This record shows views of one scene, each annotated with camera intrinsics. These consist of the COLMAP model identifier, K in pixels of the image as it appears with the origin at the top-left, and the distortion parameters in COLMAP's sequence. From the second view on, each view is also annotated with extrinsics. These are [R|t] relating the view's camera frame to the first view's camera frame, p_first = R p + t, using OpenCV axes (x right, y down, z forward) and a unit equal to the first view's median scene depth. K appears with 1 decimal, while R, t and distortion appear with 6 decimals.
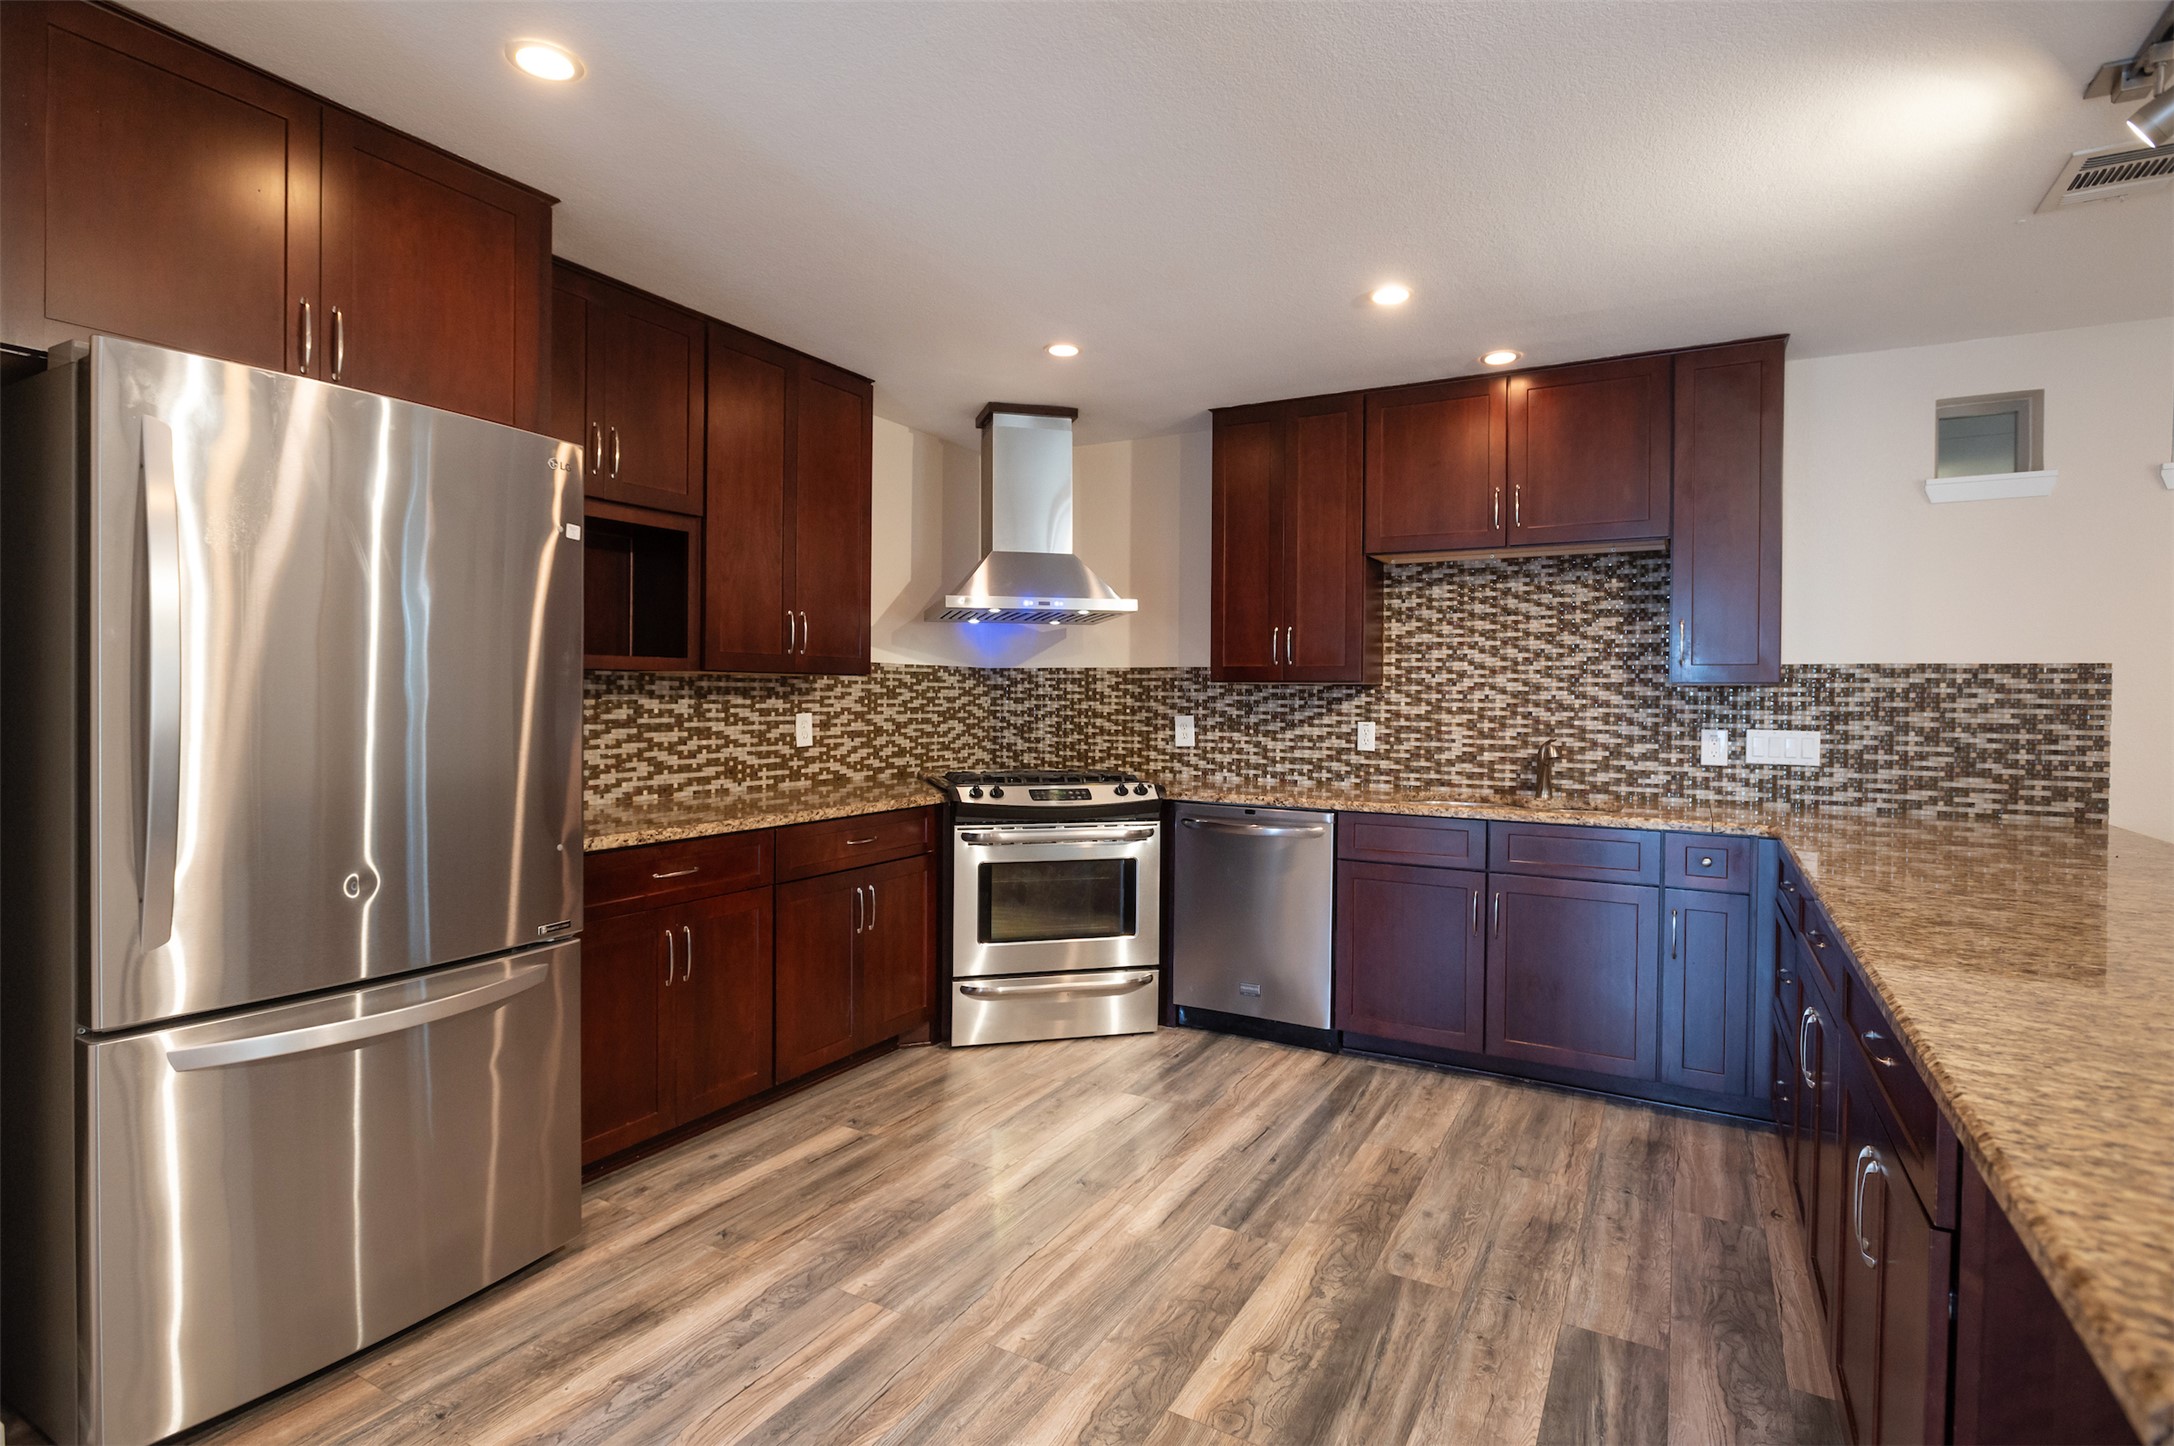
lens RADIAL K [[1113.9, 0, 1100.3], [0, 1113.9, 712.9], [0, 0, 1]] dist [-0.008160, 0.000892]
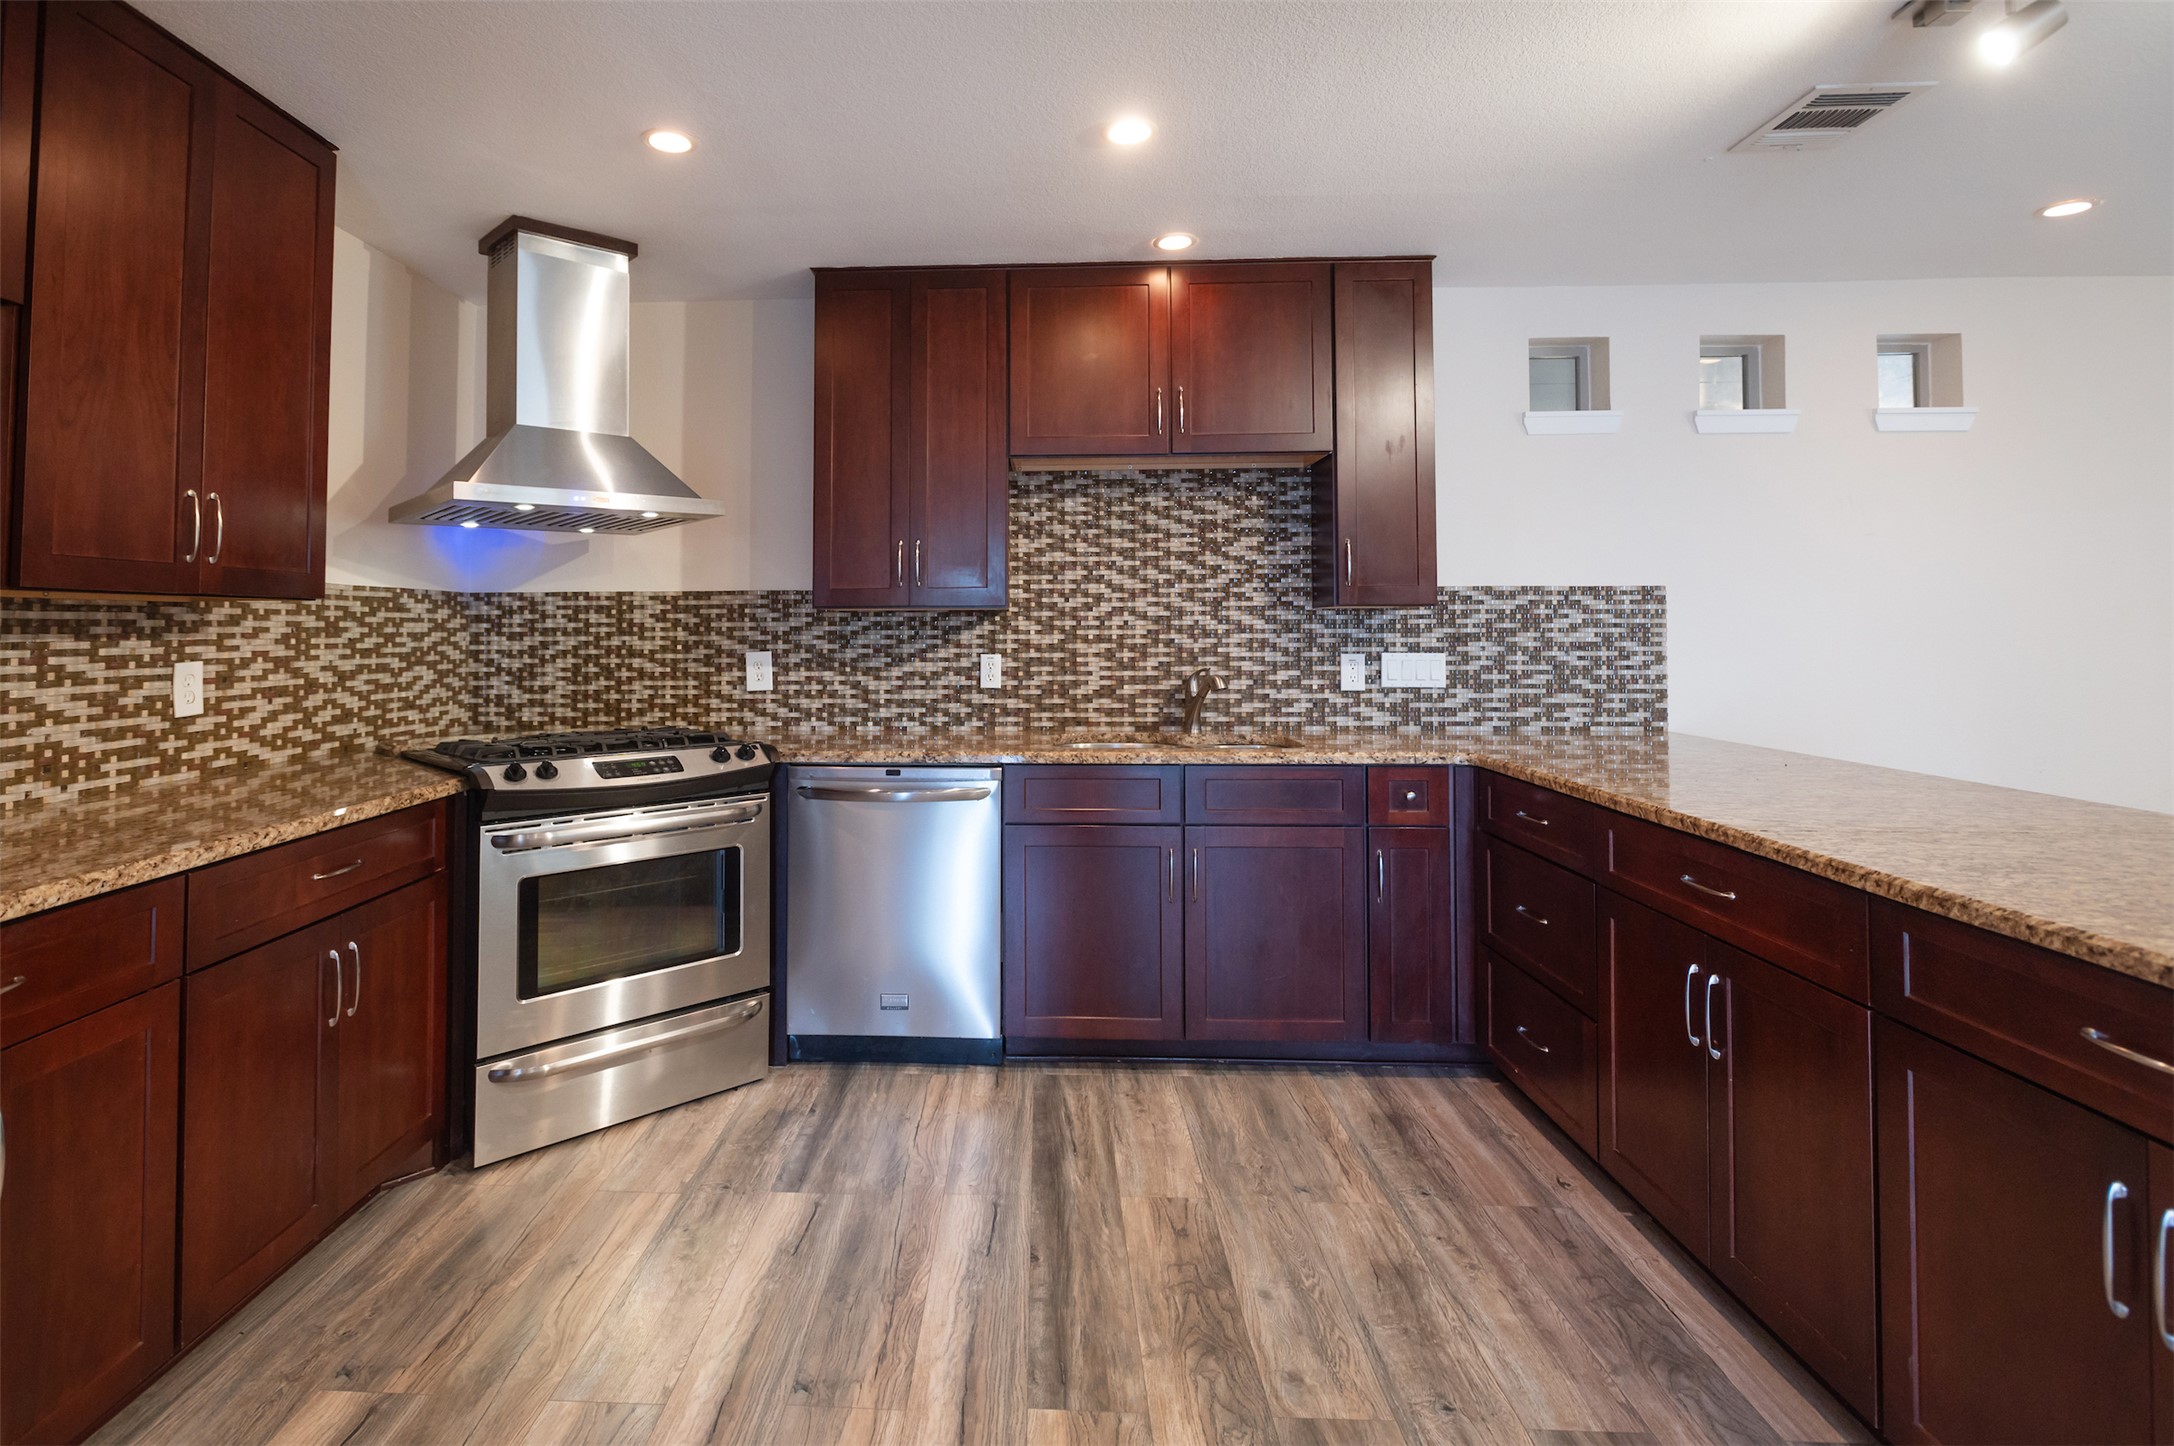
lens RADIAL K [[1113.9, 0, 1034.2], [0, 1113.9, 585.6], [0, 0, 1]] dist [-0.008160, 0.000892]
pose [[0.889097, 0.004237, 0.457700, -0.134809], [0.019917, 0.998652, -0.047933, -0.003231], [-0.457286, 0.051733, 0.887814, 0.246168]]
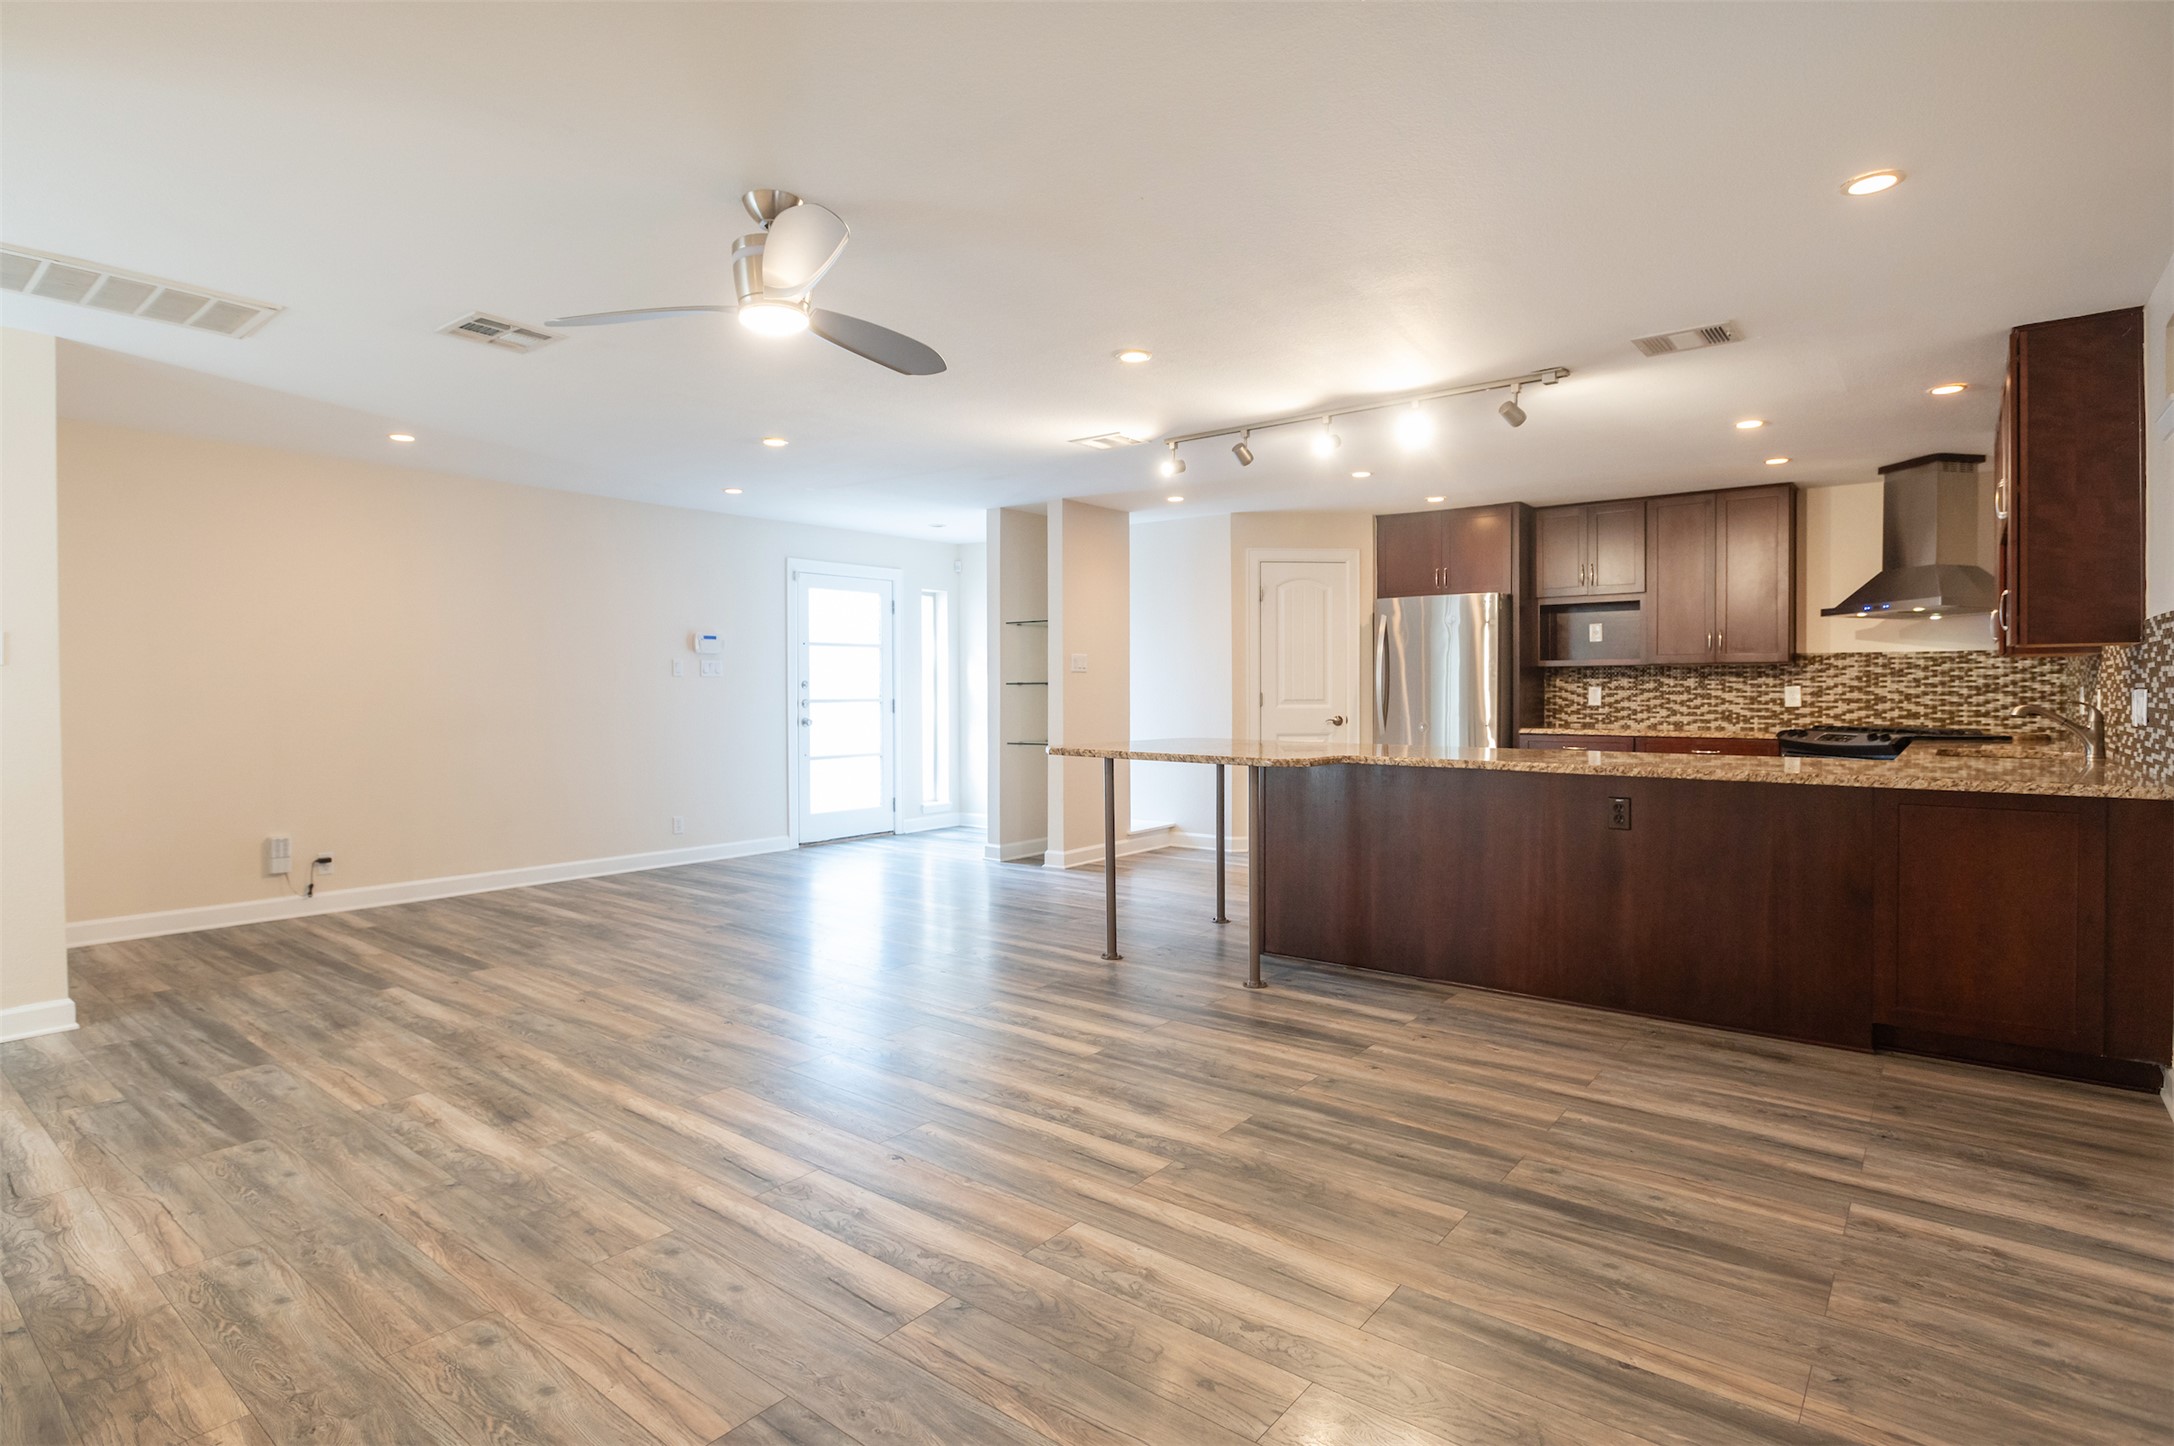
lens RADIAL K [[1113.9, 0, 1089.4], [0, 1113.9, 716.2], [0, 0, 1]] dist [-0.008160, 0.000892]
pose [[-0.193013, 0.007991, -0.981164, 1.579287], [-0.021231, 0.999699, 0.012318, 0.047200], [0.980967, 0.023208, -0.192785, 0.307068]]
